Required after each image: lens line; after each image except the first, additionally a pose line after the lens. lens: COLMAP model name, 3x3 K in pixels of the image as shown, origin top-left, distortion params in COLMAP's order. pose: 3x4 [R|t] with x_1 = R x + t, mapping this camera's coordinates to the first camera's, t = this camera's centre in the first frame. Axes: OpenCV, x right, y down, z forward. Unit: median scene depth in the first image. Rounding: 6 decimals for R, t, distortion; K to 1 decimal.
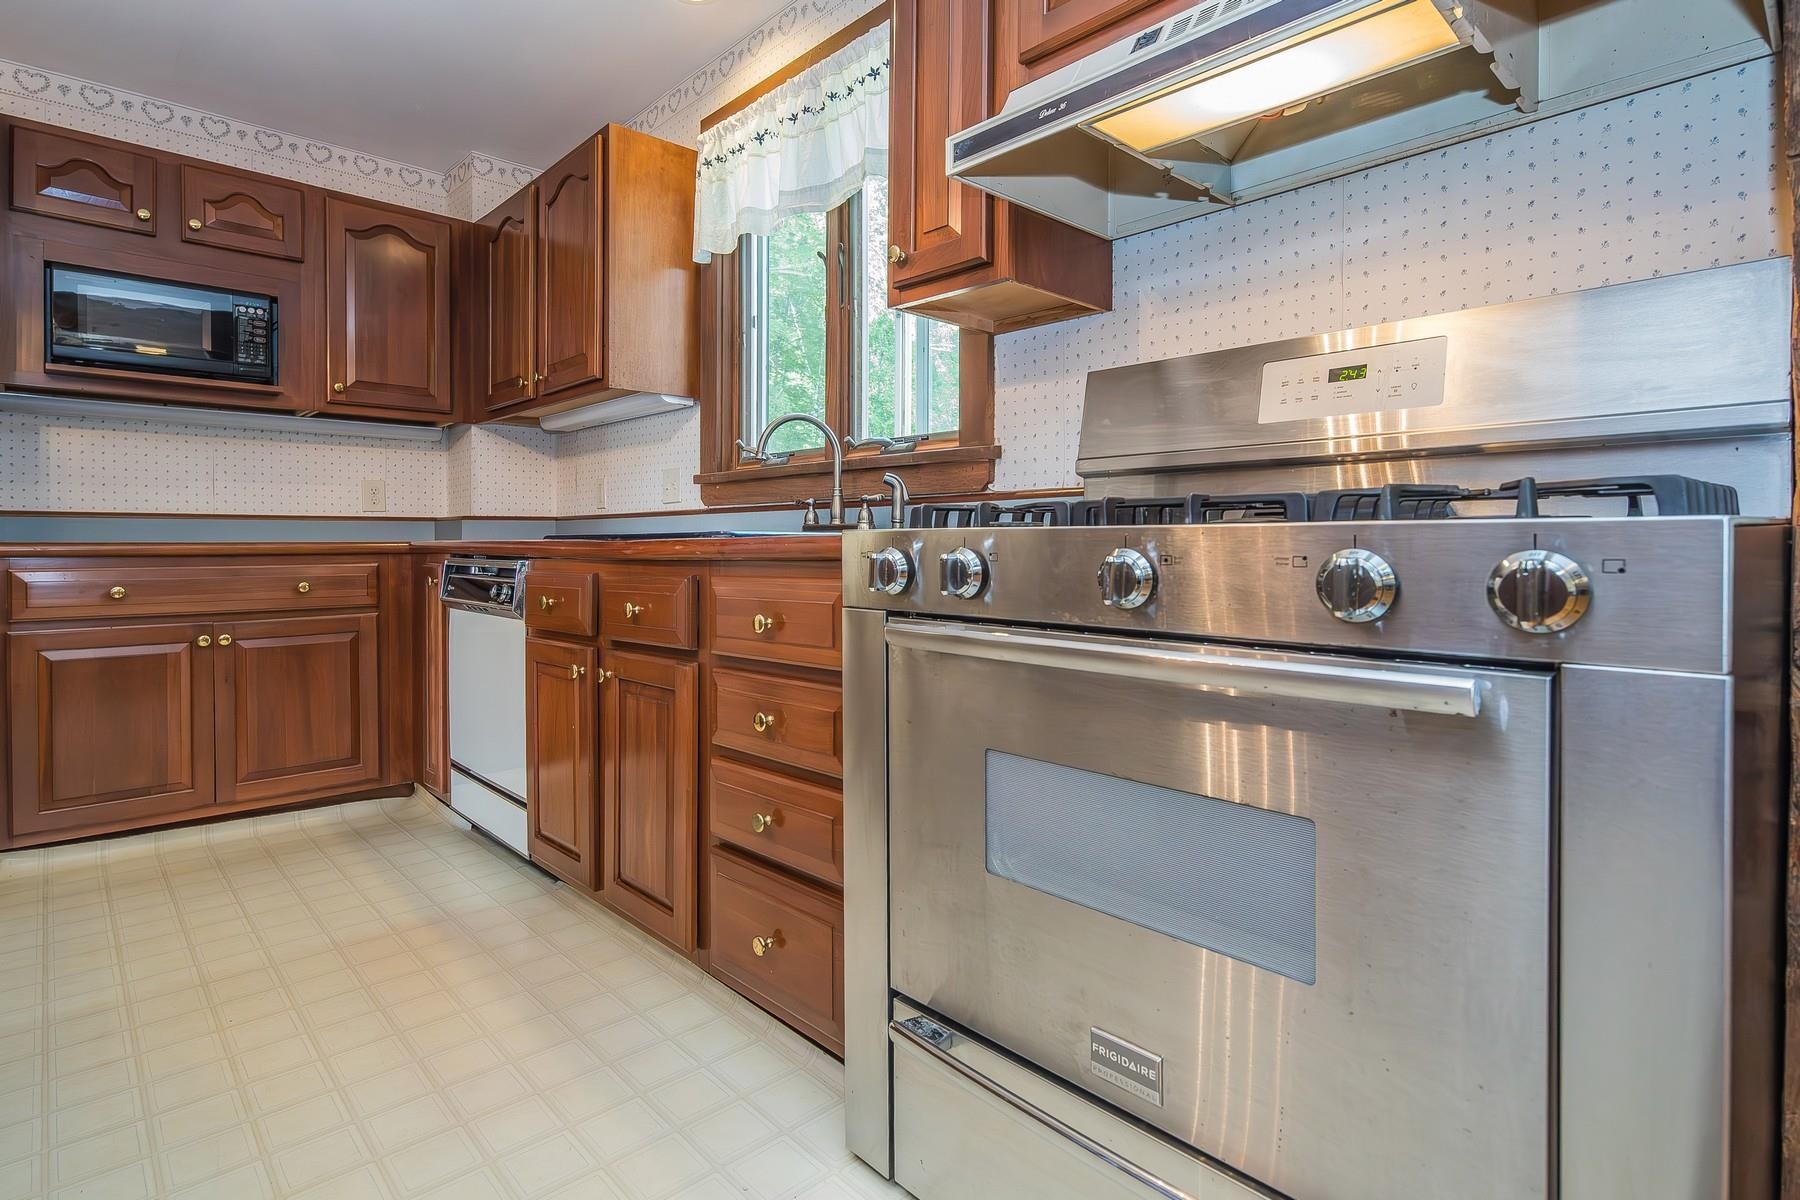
lens RADIAL K [[916.2, 0, 942.7], [0, 916.2, 549.5], [0, 0, 1]] dist [0.009213, -0.000204]
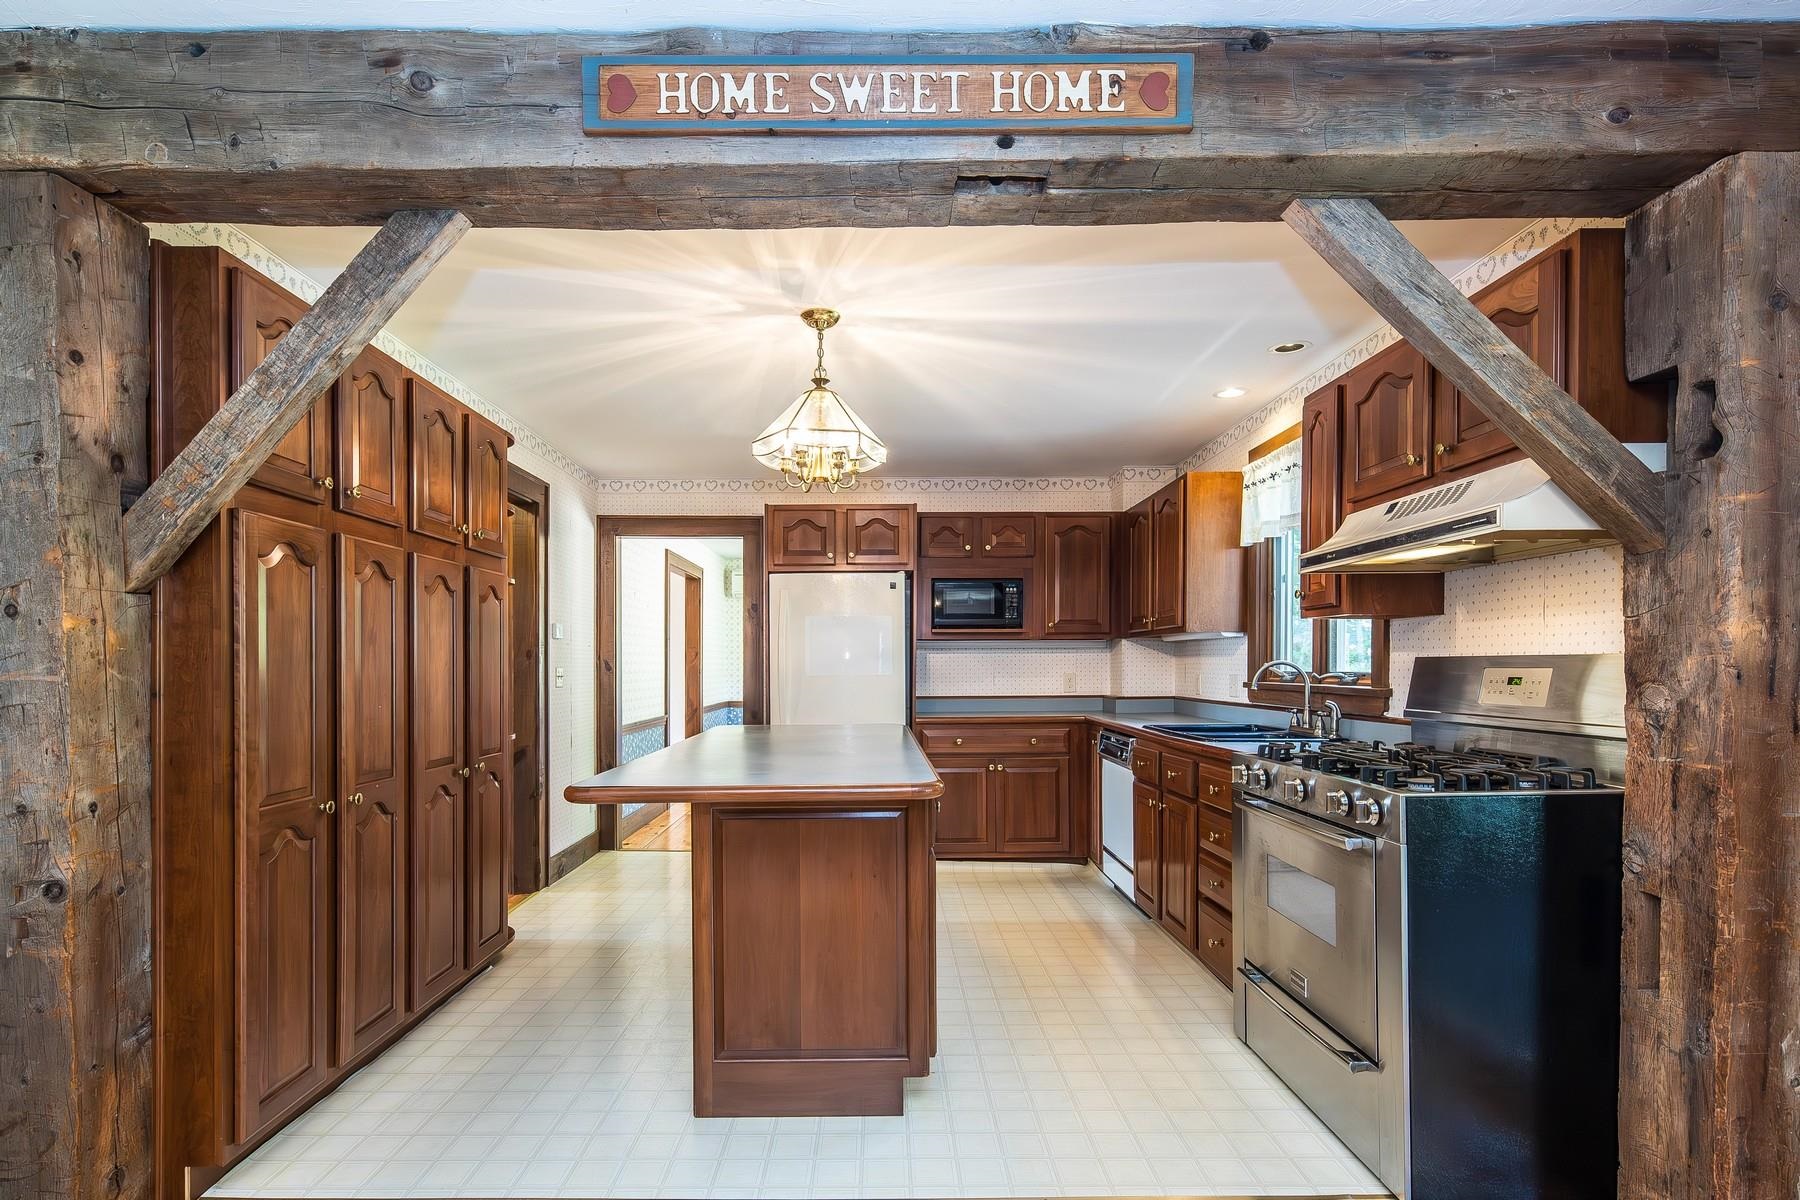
lens RADIAL K [[915.1, 0, 887.4], [0, 915.1, 682.5], [0, 0, 1]] dist [0.002167, 0.000070]
pose [[0.718198, 0.007422, -0.695799, 0.395457], [-0.001883, 0.999960, 0.008723, -0.099131], [0.695837, -0.004954, 0.718183, -0.555973]]
